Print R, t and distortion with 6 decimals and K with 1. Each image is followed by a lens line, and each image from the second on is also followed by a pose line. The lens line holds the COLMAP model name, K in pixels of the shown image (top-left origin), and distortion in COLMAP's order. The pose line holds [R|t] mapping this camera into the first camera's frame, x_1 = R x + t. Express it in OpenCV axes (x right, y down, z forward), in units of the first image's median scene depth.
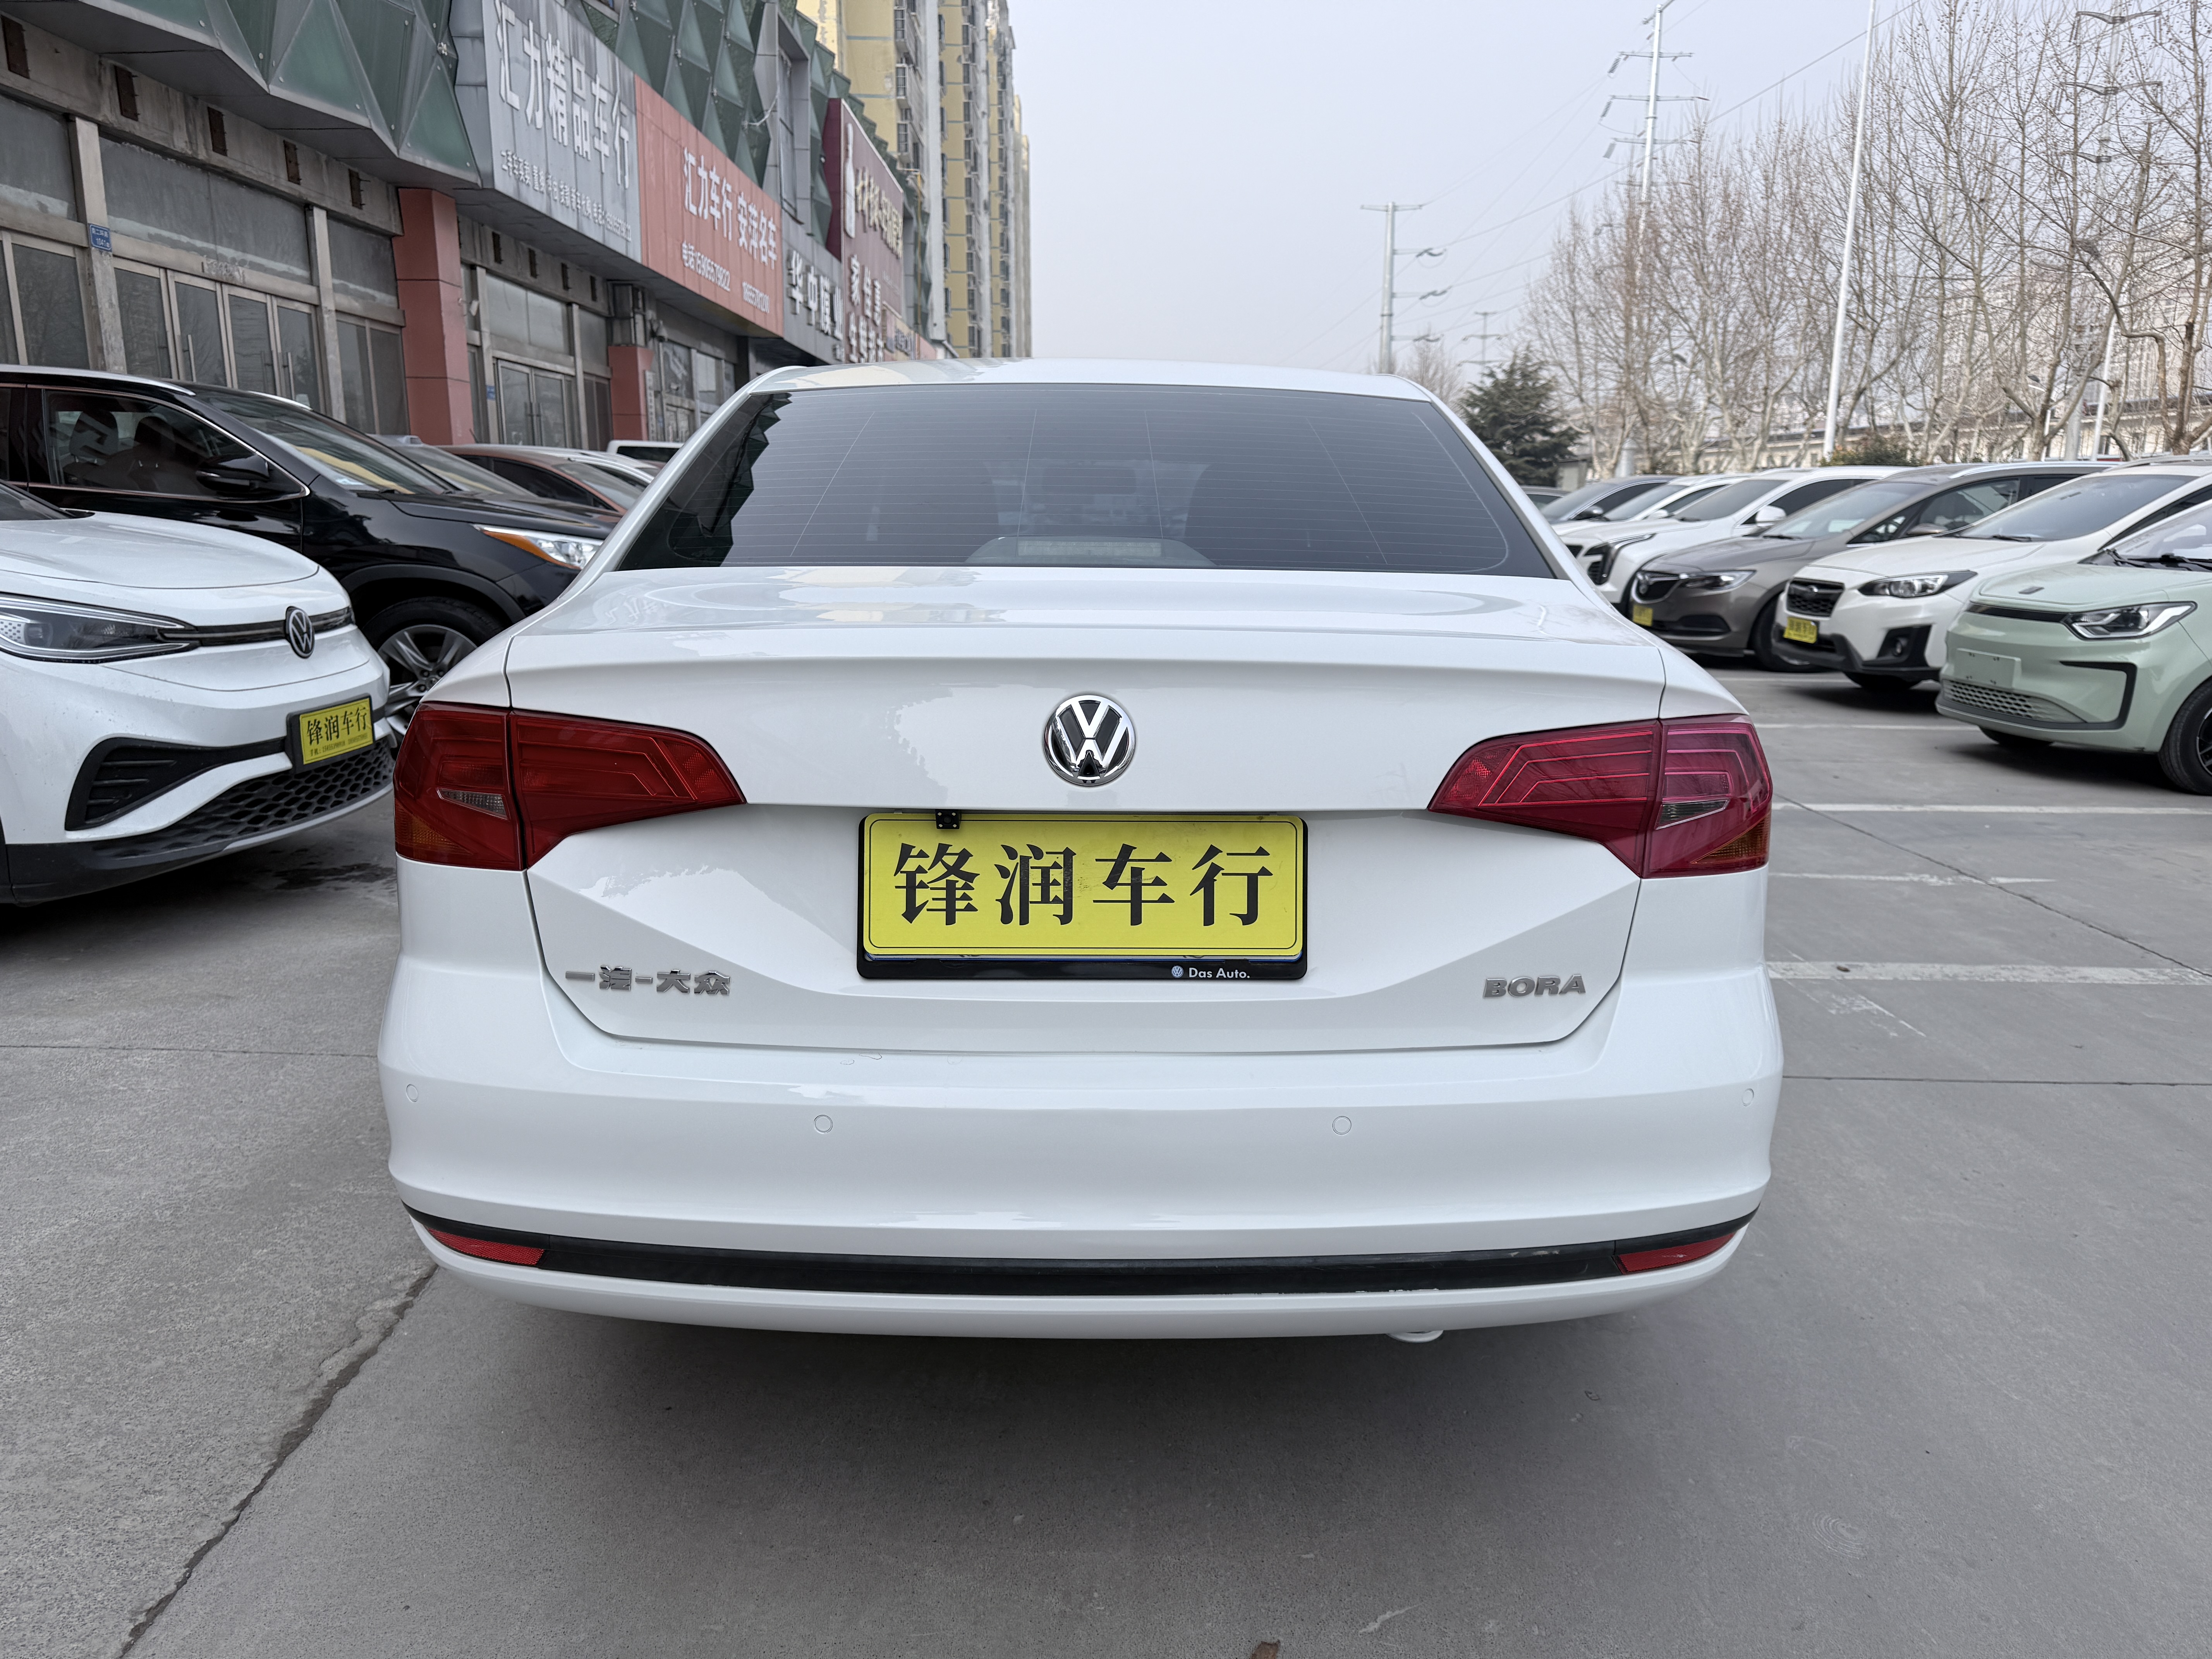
lens RADIAL K [[1582.7, 0, 1114.6], [0, 1582.7, 827.5], [0, 0, 1]] dist [0.023678, -0.024363]
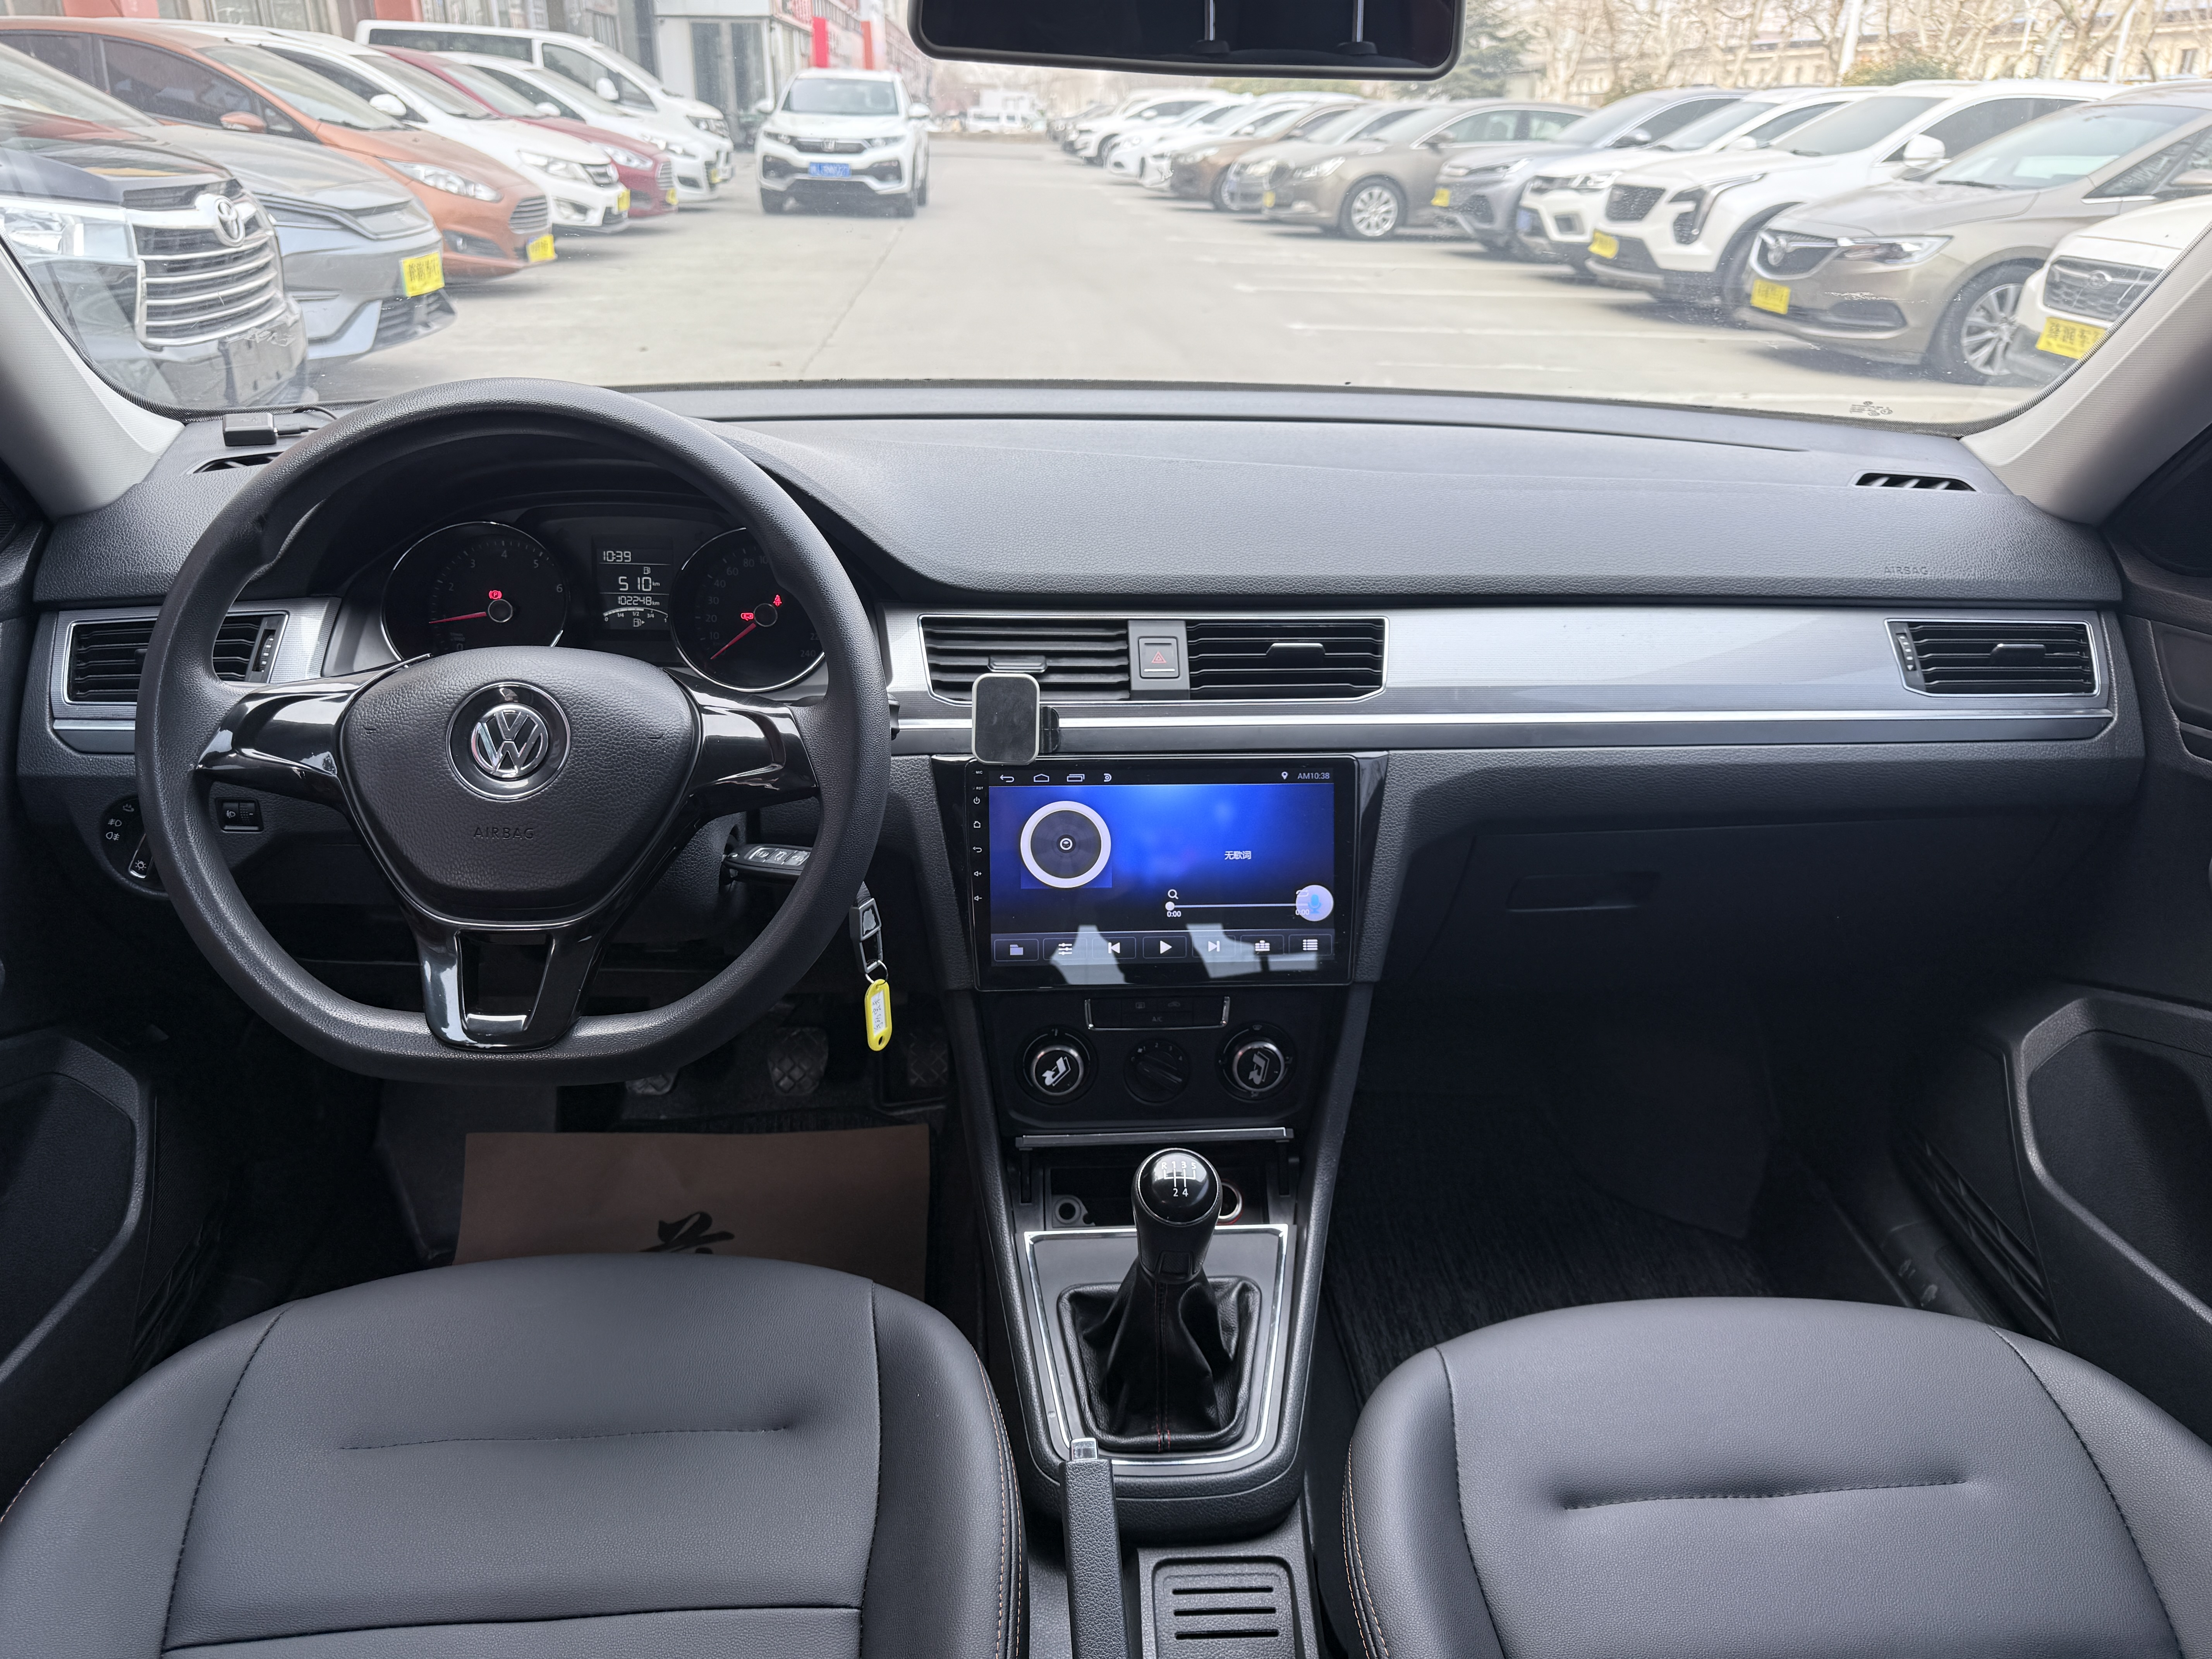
lens RADIAL K [[1599.1, 0, 1106.0], [0, 1599.1, 829.5], [0, 0, 1]] dist [0.002570, -0.008253]
pose [[0.998243, -0.012231, 0.057981, -0.005810], [-0.000623, 0.976246, 0.216665, -0.031074], [-0.059253, -0.216320, 0.974523, 0.148281]]
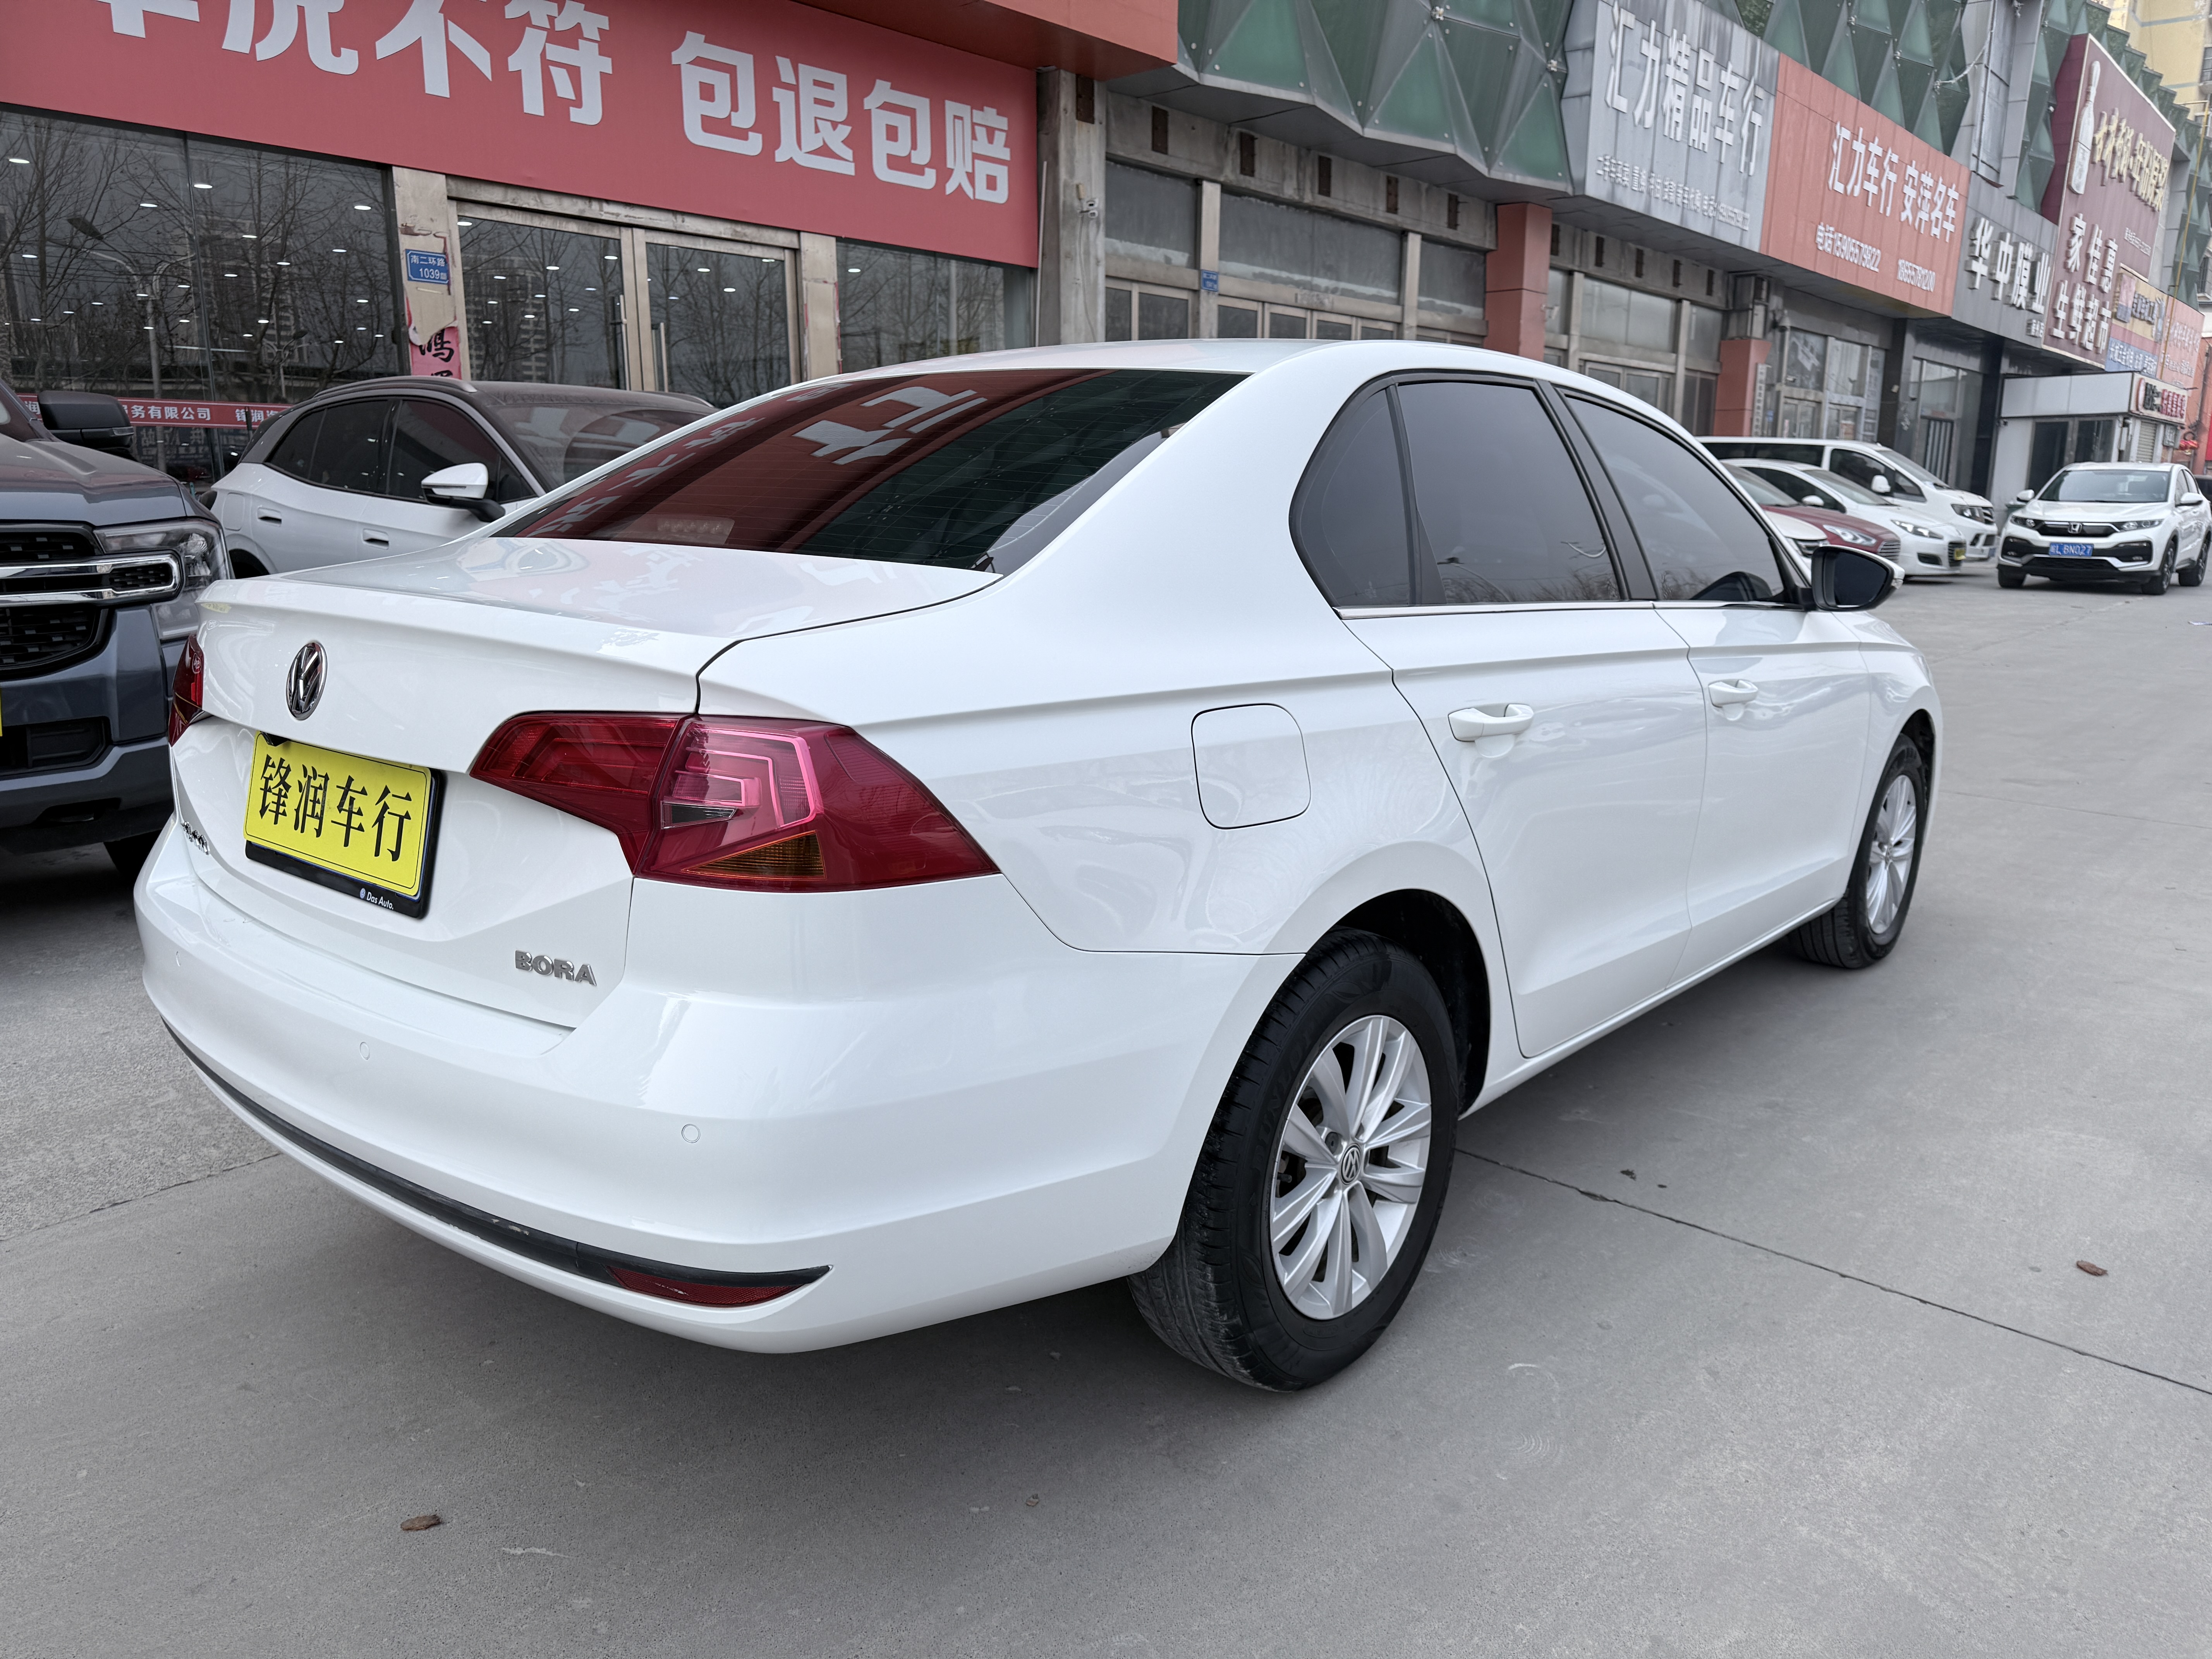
lens RADIAL K [[1586.2, 0, 1101.6], [0, 1586.2, 824.8], [0, 0, 1]] dist [0.015050, -0.008564]
pose [[0.752834, 0.133670, -0.644494, 0.080907], [-0.134863, 0.989714, 0.047737, -0.005753], [0.644246, 0.050980, 0.763118, 0.032812]]
